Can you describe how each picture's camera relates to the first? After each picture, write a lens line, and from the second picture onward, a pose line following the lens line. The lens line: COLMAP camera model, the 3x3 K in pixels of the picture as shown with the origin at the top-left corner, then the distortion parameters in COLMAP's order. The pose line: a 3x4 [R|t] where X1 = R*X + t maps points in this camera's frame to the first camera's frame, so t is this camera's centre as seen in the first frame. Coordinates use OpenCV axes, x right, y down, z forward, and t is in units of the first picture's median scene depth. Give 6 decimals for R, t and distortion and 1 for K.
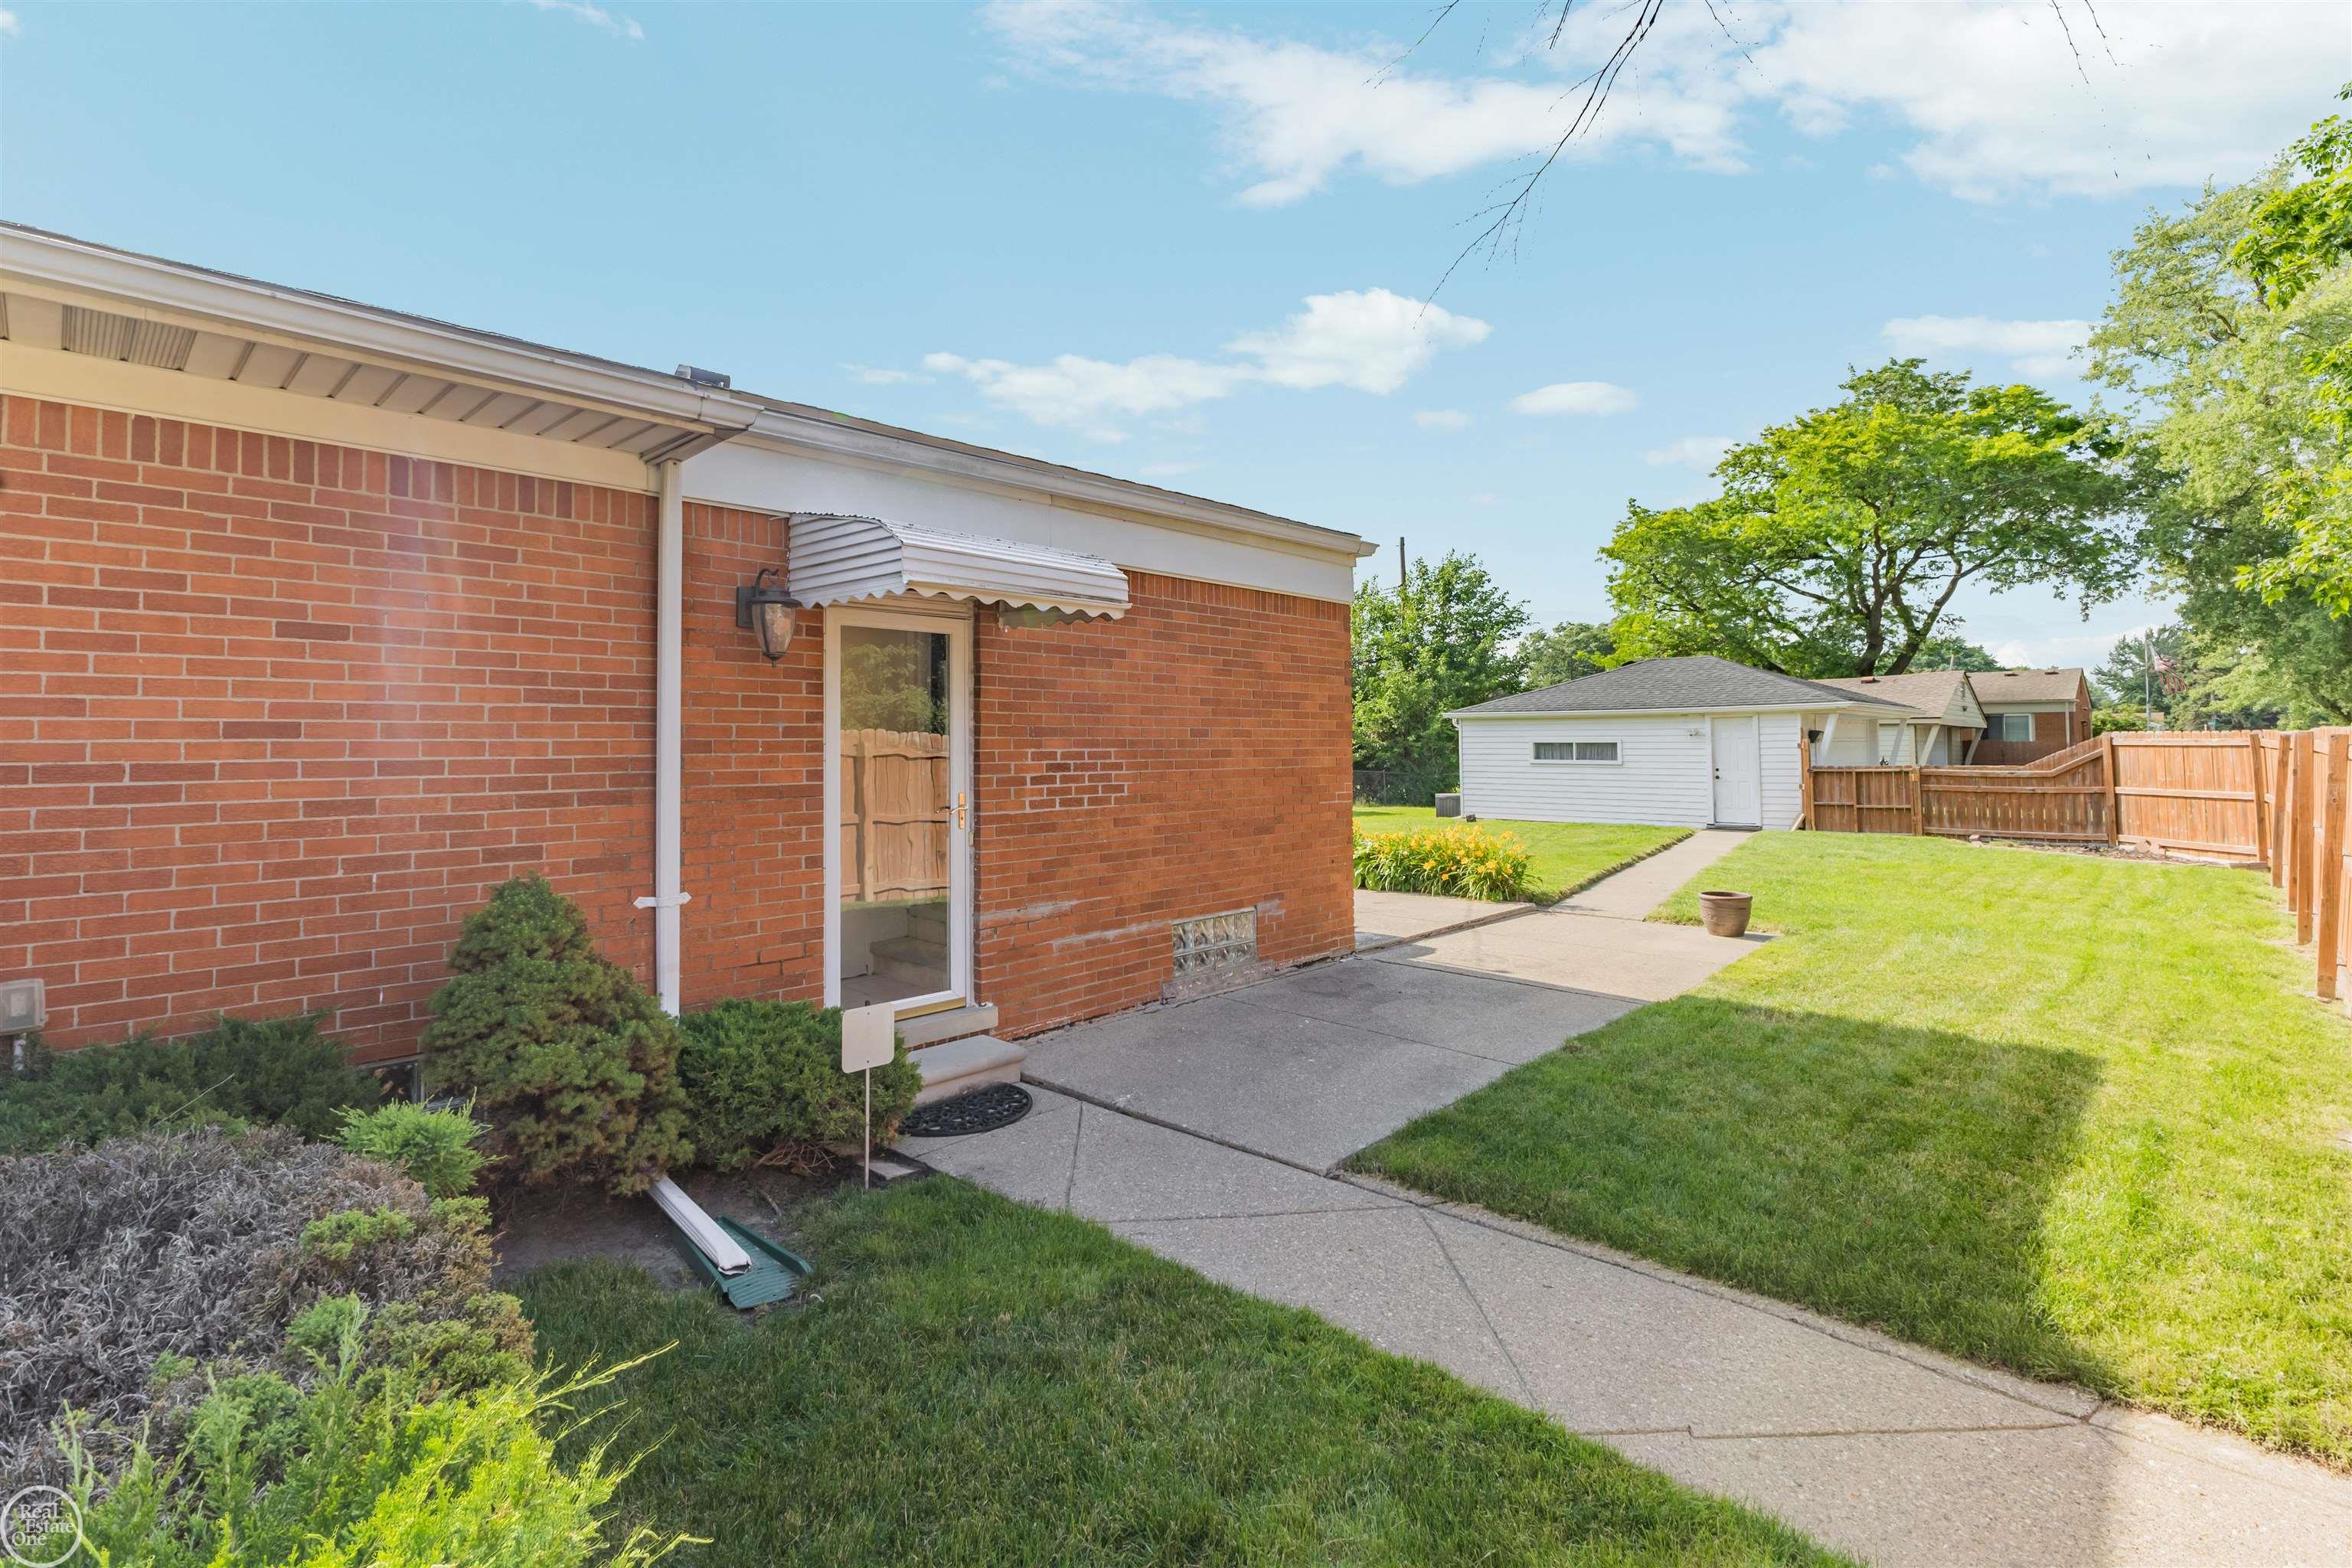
lens RADIAL K [[1070.4, 0, 1188.5], [0, 1070.4, 770.6], [0, 0, 1]] dist [0.001487, 0.000605]
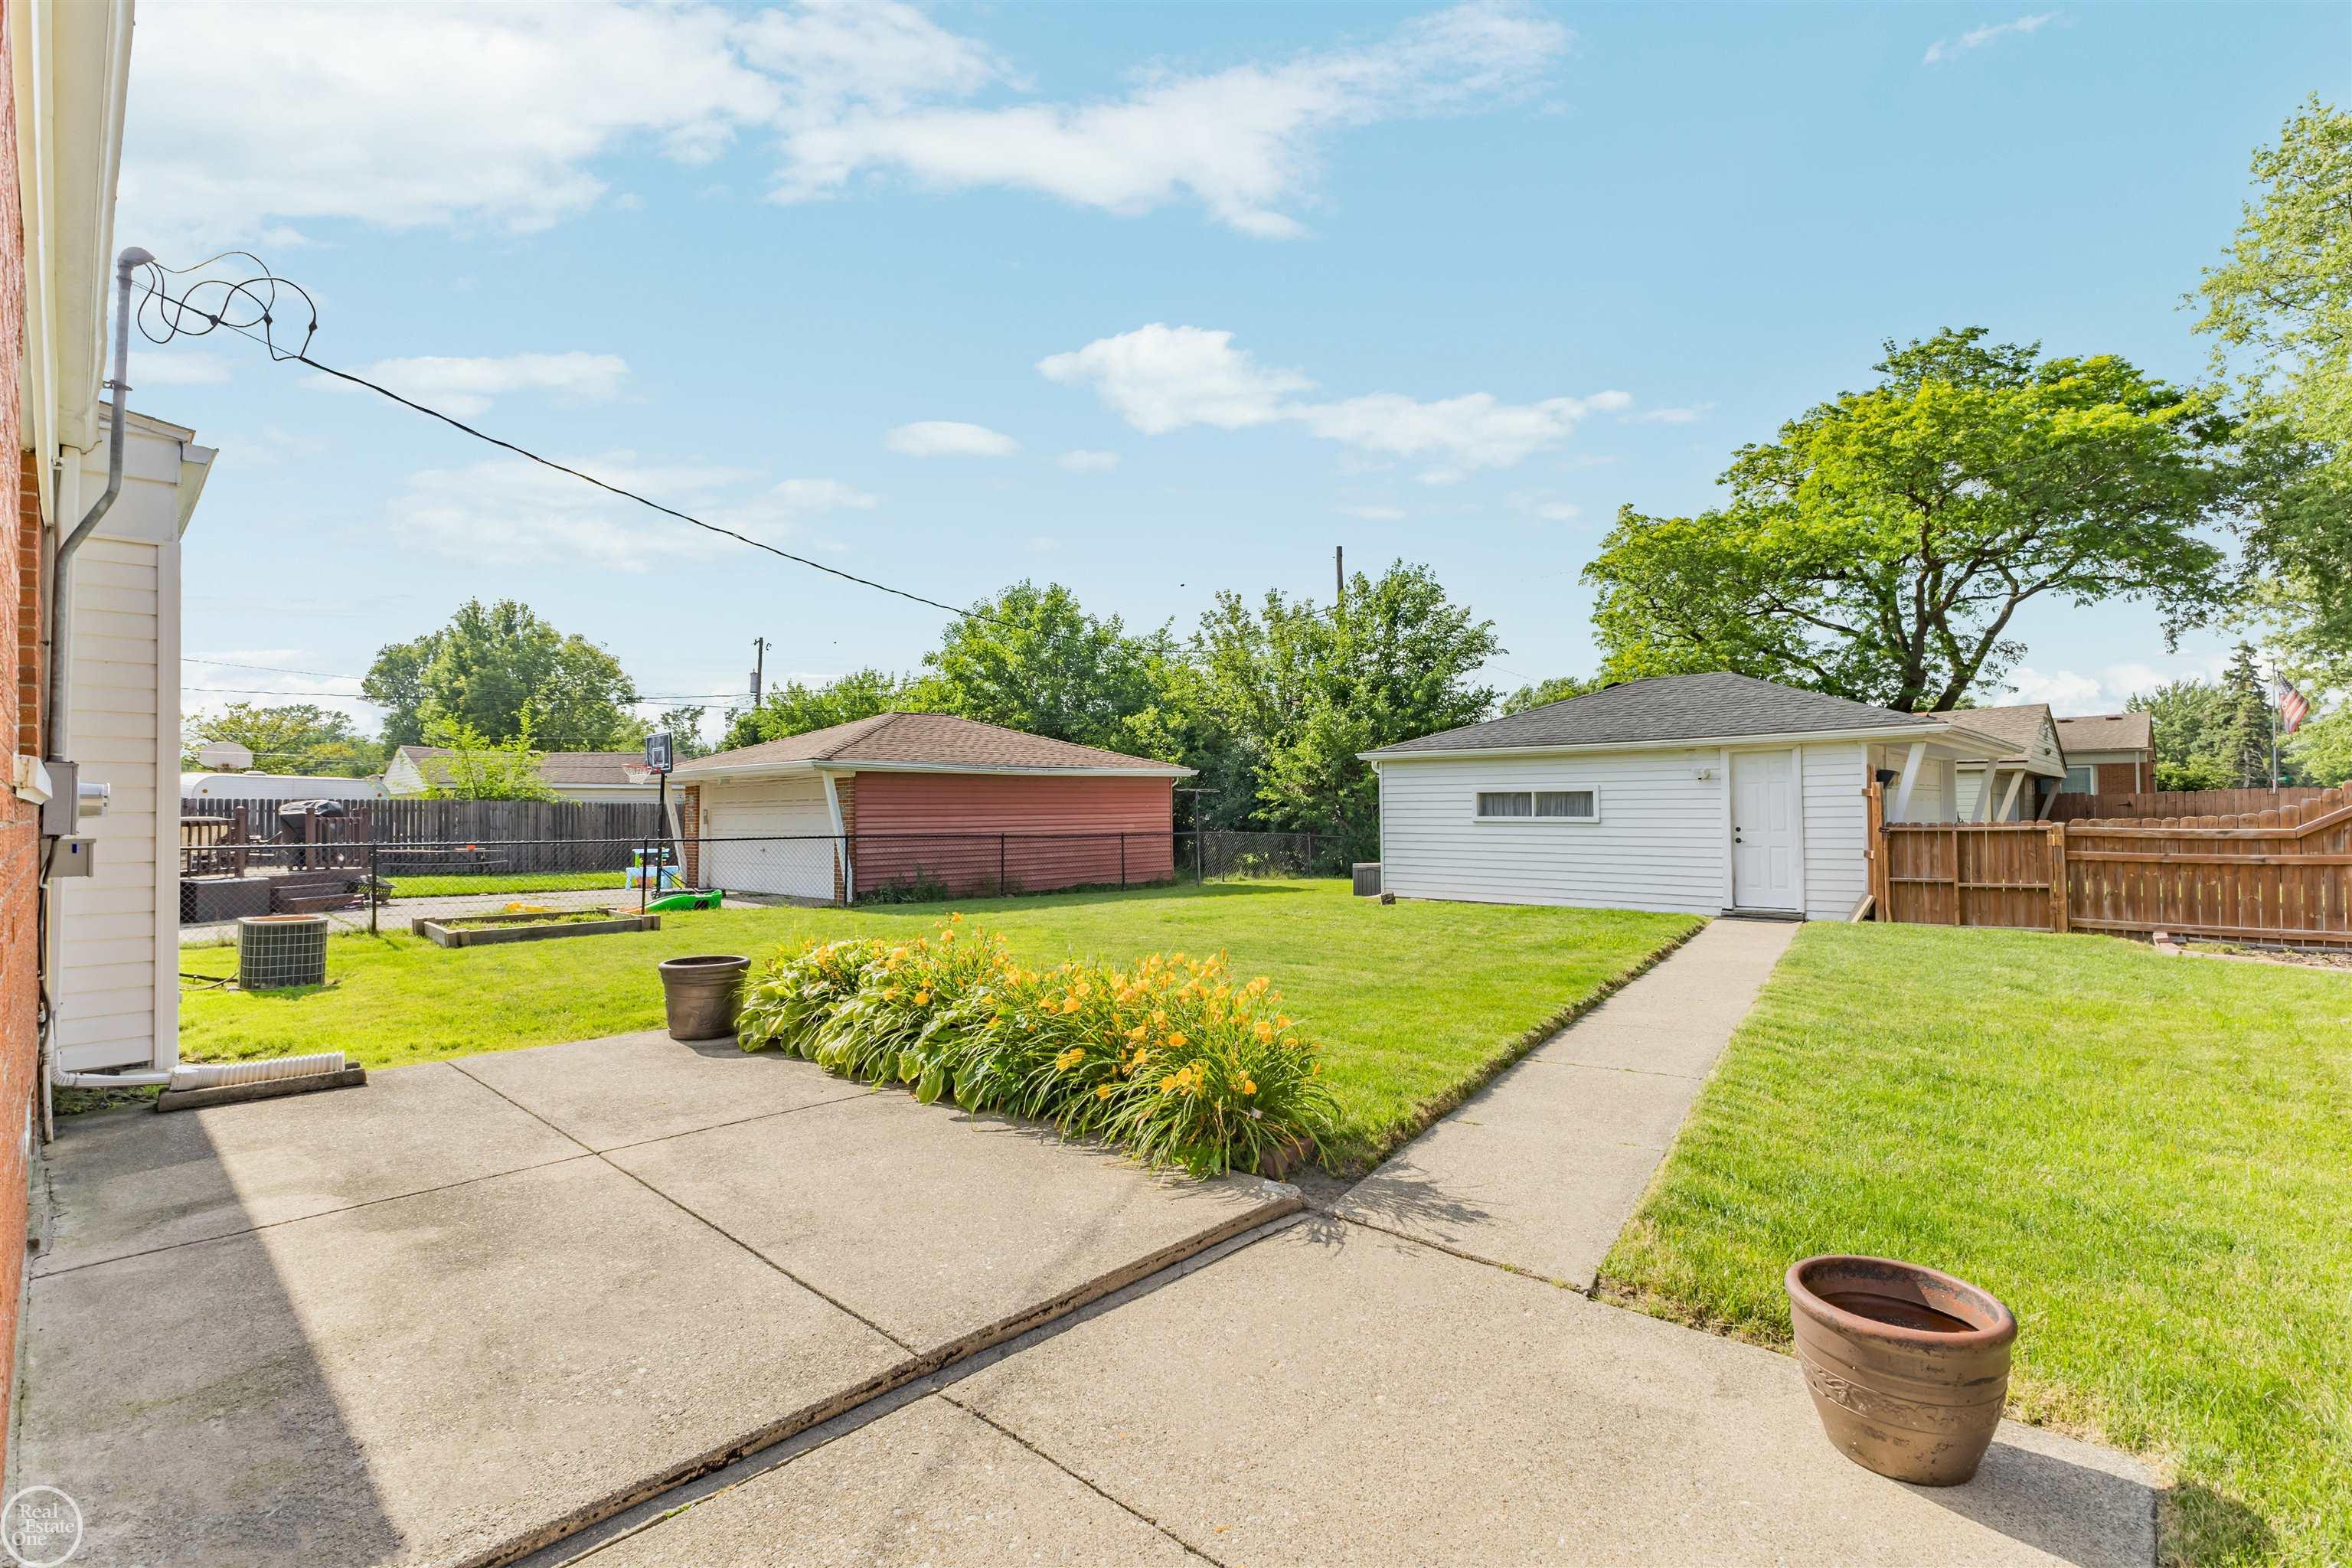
lens RADIAL K [[1070.4, 0, 1179.3], [0, 1070.4, 847.9], [0, 0, 1]] dist [0.001487, 0.000605]
pose [[0.999983, -0.002178, -0.005455, 0.090106], [0.002239, 0.999934, 0.011236, 0.001654], [0.005431, -0.011248, 0.999922, 0.201276]]
